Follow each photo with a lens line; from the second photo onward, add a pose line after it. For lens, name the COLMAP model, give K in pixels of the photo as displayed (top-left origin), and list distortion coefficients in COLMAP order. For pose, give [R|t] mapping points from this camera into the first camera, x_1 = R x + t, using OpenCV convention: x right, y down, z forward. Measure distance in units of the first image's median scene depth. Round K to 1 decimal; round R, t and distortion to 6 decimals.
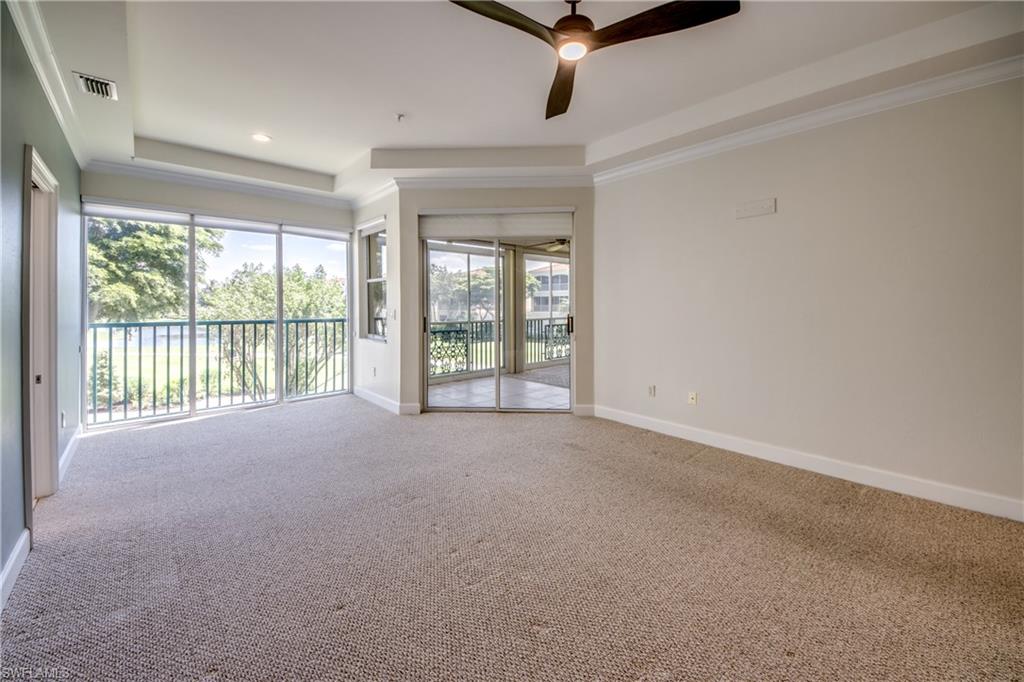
lens RADIAL K [[407.8, 0, 513.9], [0, 407.8, 306.3], [0, 0, 1]] dist [0.041650, -0.036460]
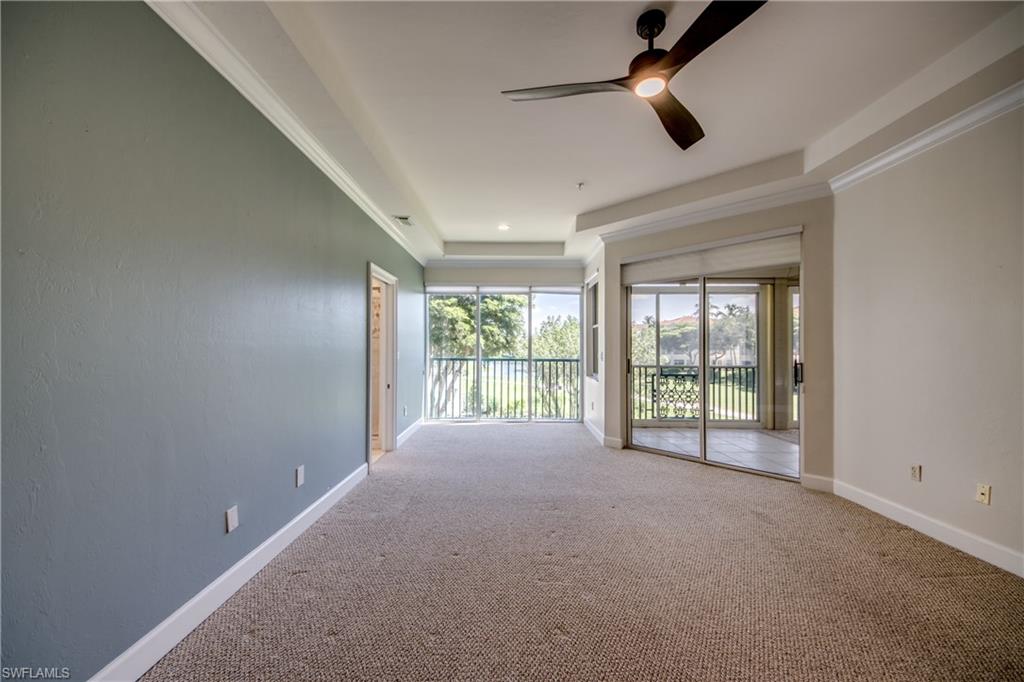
lens RADIAL K [[386.8, 0, 501.4], [0, 386.8, 346.9], [0, 0, 1]] dist [0.014138, -0.014181]
pose [[0.725051, 0.002291, -0.688691, 0.220779], [-0.008344, 0.999950, -0.005458, 0.002799], [0.688645, 0.009704, 0.725034, 0.038966]]
